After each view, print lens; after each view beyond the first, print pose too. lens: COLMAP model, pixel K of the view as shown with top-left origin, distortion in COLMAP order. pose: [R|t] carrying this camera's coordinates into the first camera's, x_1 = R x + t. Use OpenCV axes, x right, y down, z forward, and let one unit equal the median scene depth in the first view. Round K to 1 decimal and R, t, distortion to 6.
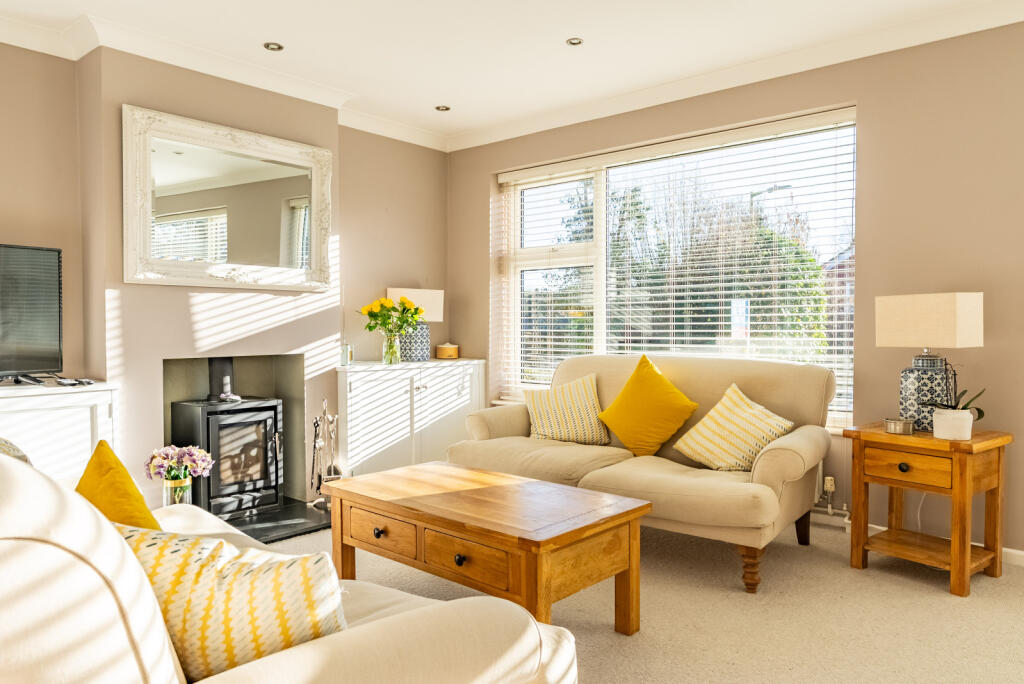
lens RADIAL K [[719.5, 0, 514.0], [0, 719.5, 347.4], [0, 0, 1]] dist [-0.003289, -0.001137]
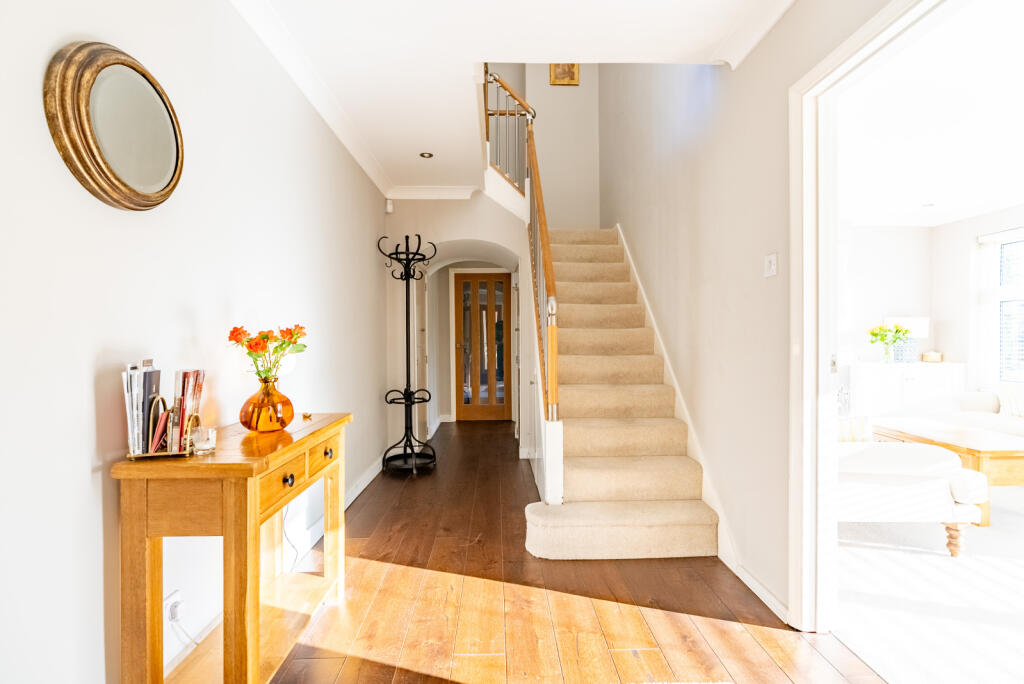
lens RADIAL K [[498.3, 0, 512.0], [0, 498.3, 342.0], [0, 0, 1]] dist [-0.001255, -0.000525]
pose [[0.689789, 0.002534, -0.724006, 0.072275], [-0.017483, 0.999761, -0.013157, 0.003986], [0.723799, 0.021733, 0.689668, -0.478750]]
